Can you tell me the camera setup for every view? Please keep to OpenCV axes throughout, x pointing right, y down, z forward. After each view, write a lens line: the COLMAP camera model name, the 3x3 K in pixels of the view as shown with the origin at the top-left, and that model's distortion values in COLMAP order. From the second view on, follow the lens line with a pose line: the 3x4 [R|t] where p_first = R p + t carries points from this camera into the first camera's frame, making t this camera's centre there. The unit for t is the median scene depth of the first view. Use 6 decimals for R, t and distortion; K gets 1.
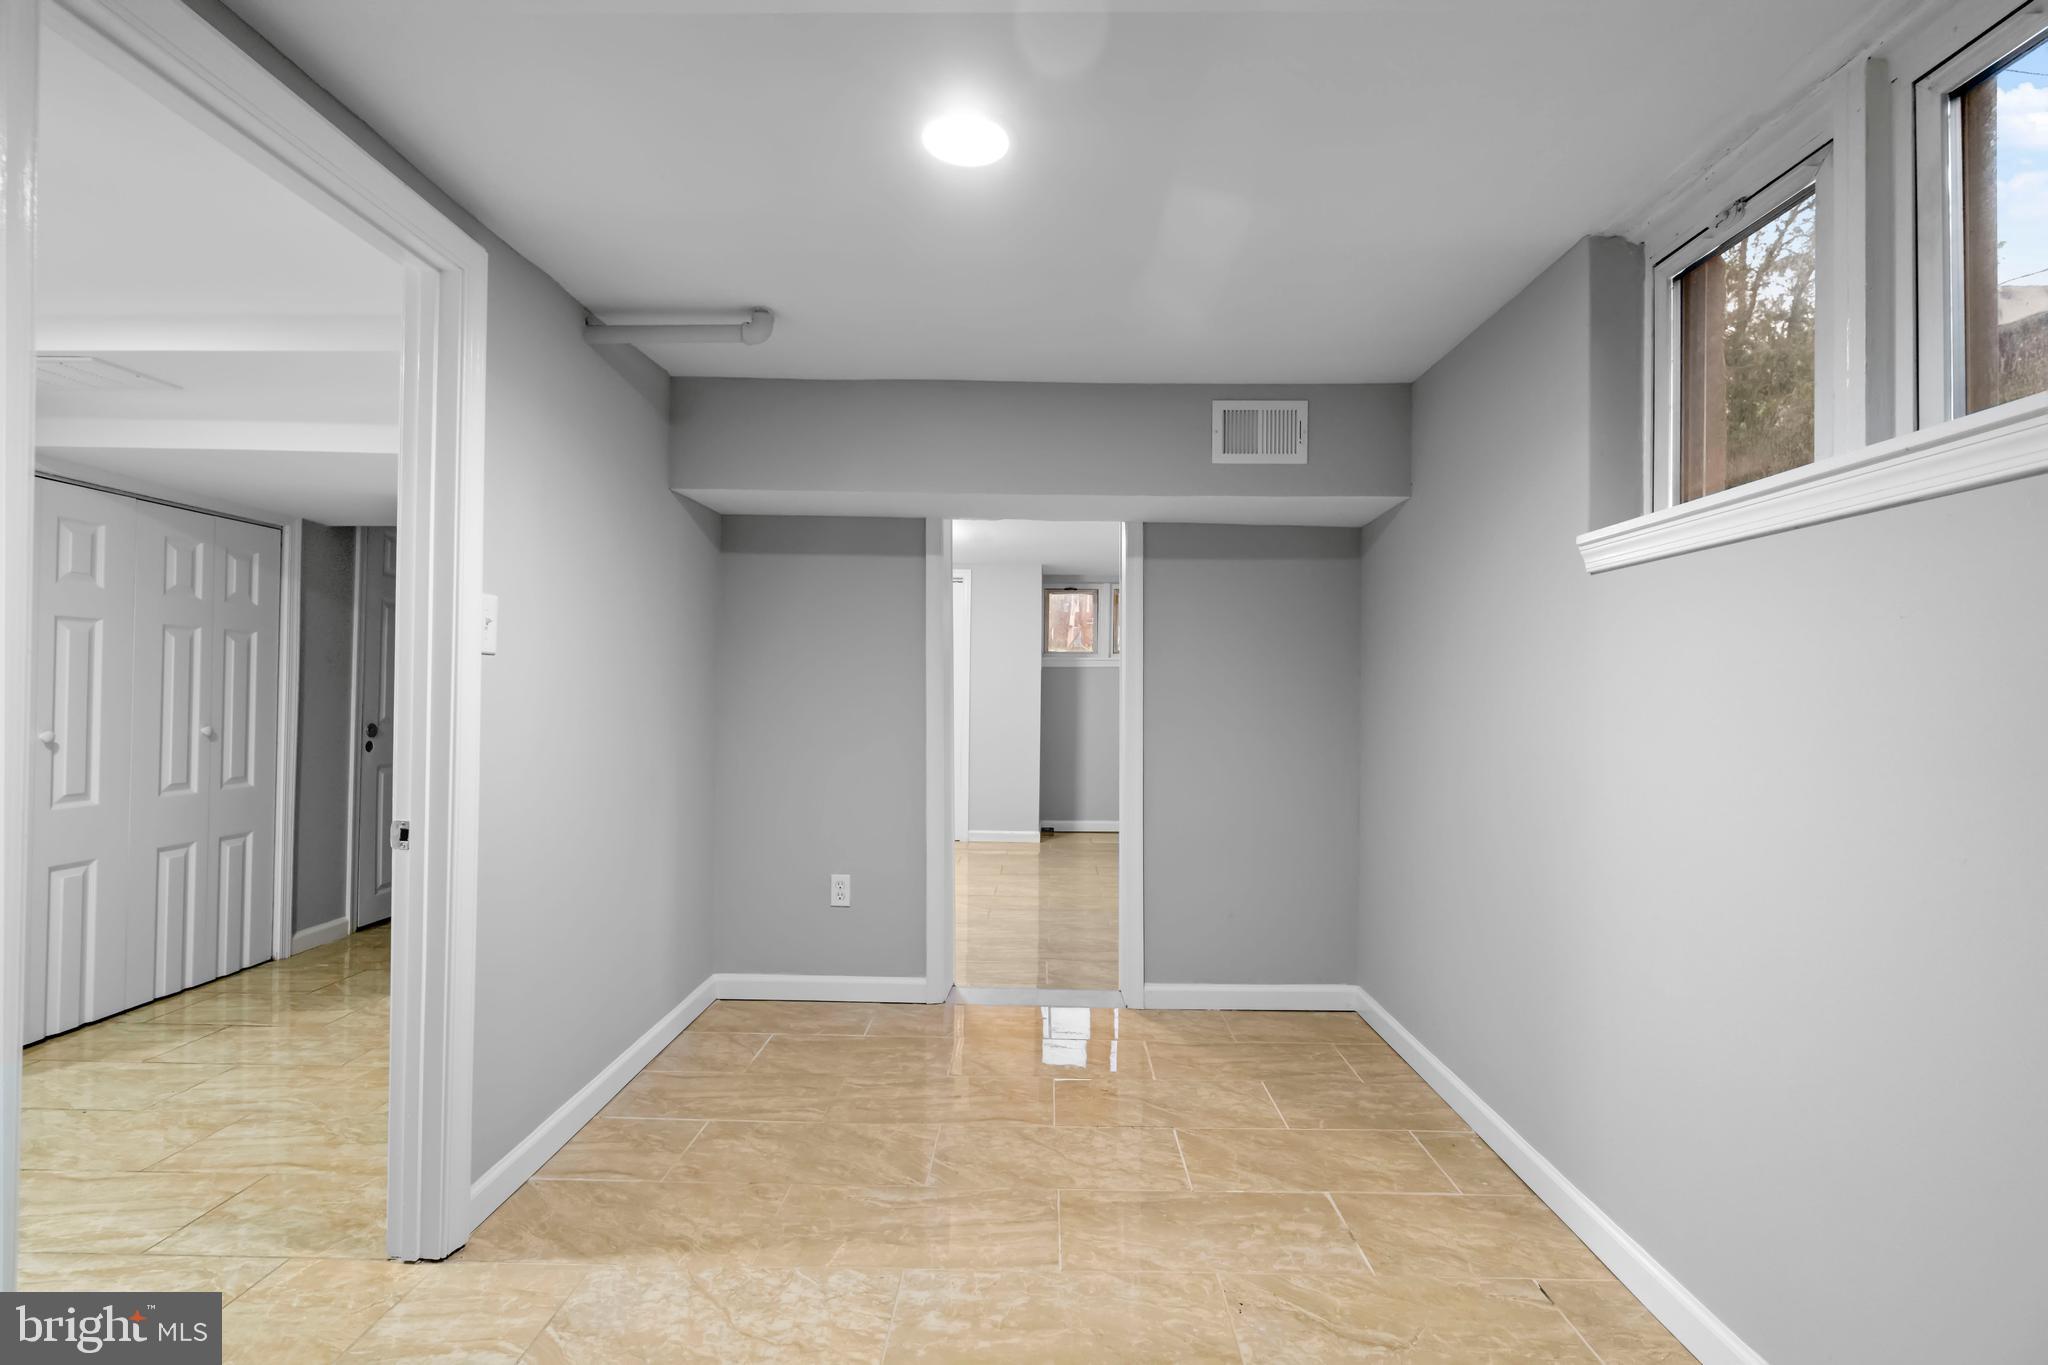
lens RADIAL K [[954.2, 0, 1025.6], [0, 954.2, 682.2], [0, 0, 1]] dist [0.002185, 0.000277]
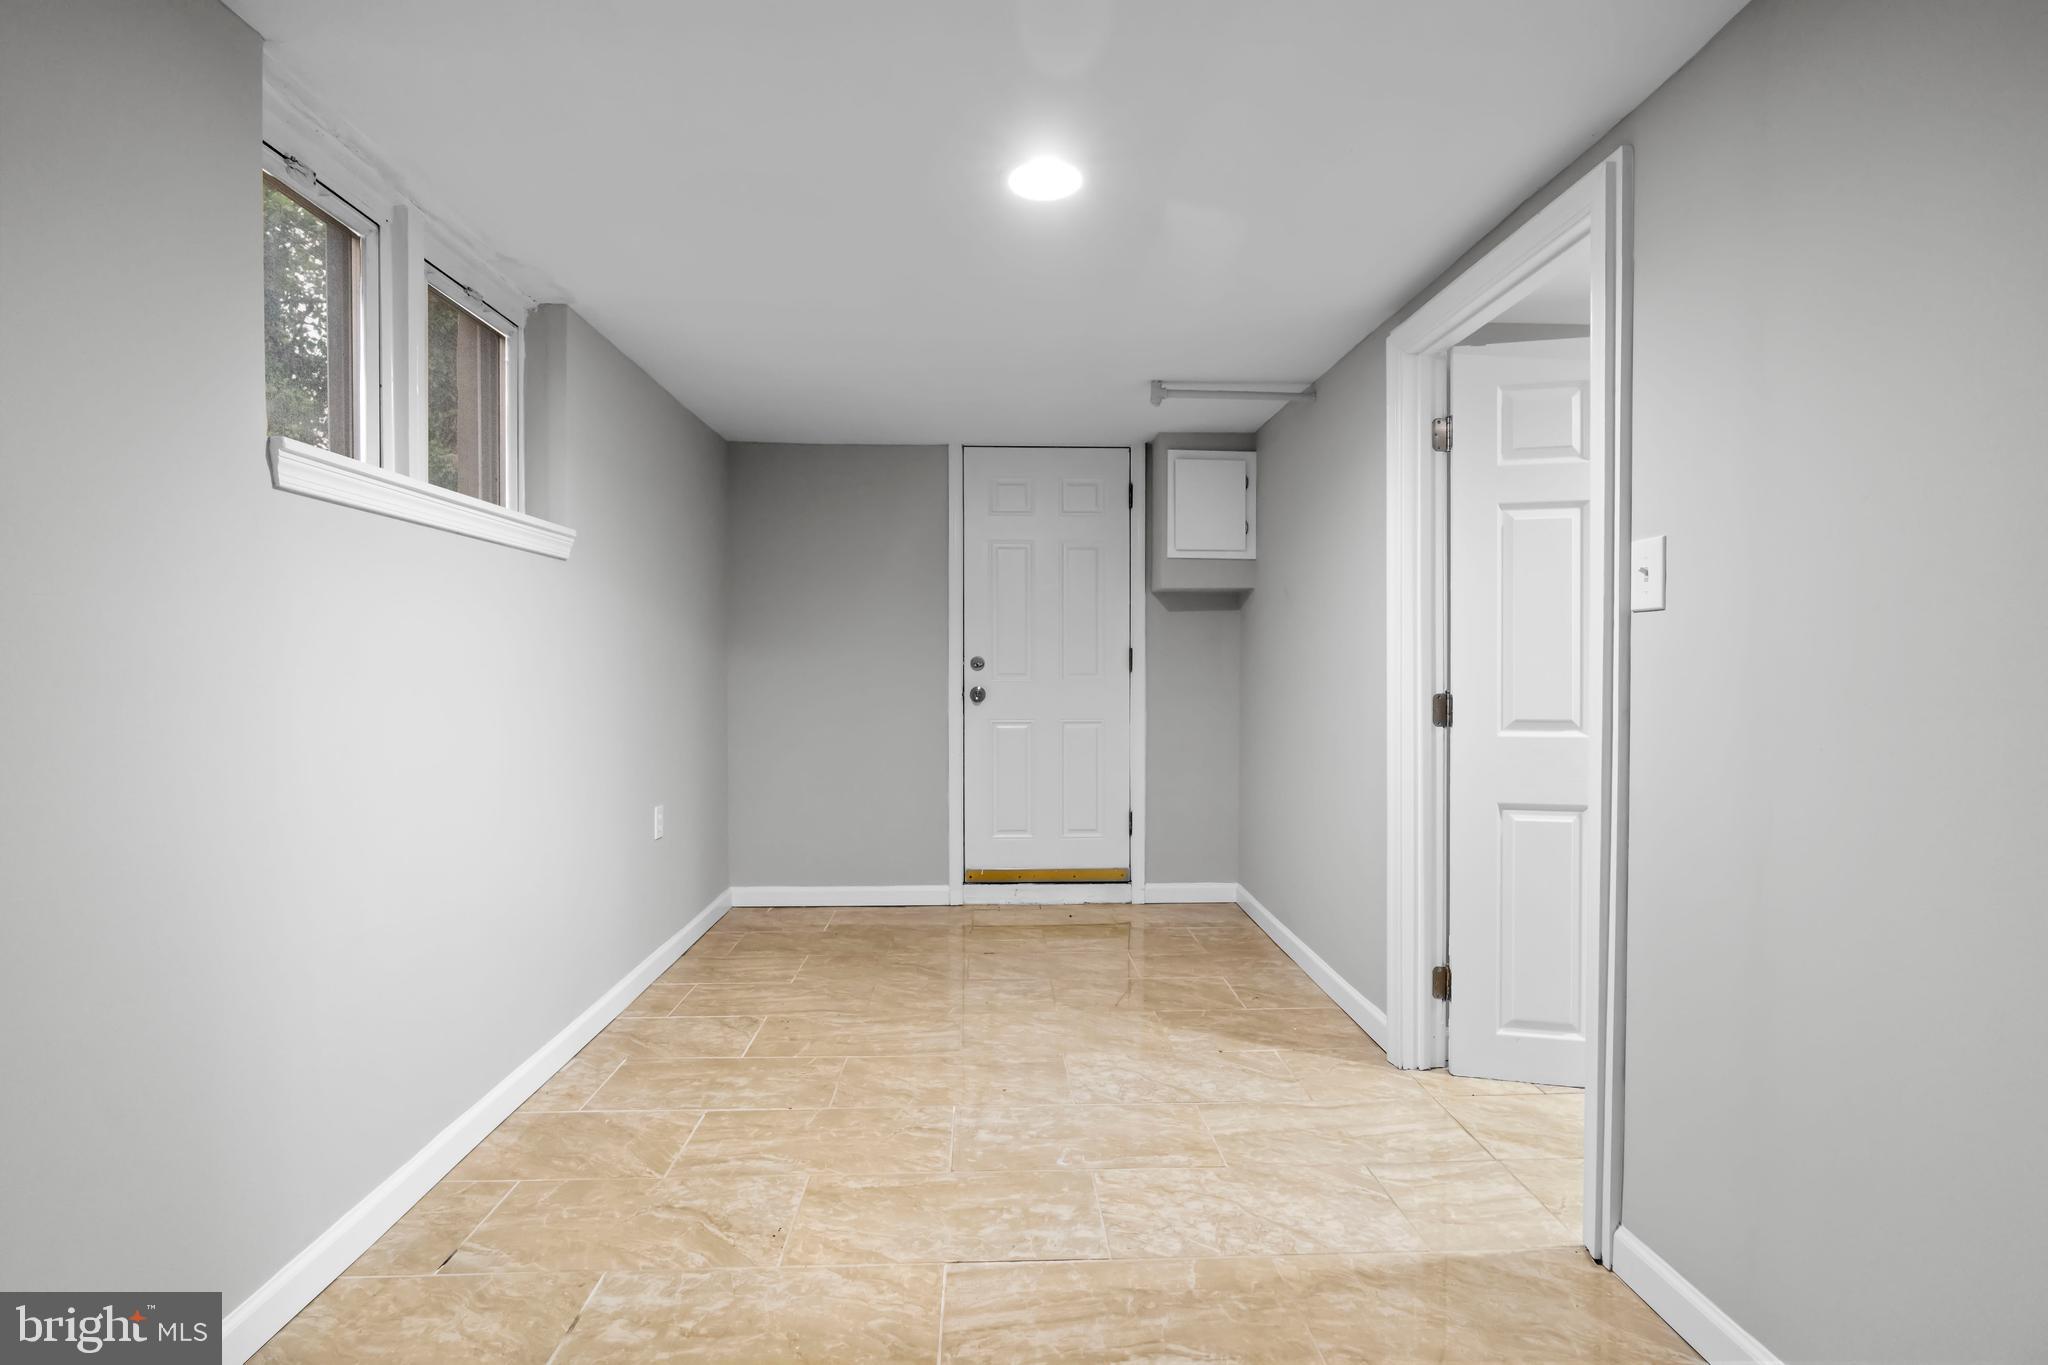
lens RADIAL K [[954.2, 0, 1026.1], [0, 954.2, 679.1], [0, 0, 1]] dist [0.002185, 0.000277]
pose [[-0.998082, -0.012402, -0.060647, 0.022014], [-0.012537, 0.999920, 0.001852, 0.038095], [0.060619, 0.002609, -0.998158, 1.994464]]
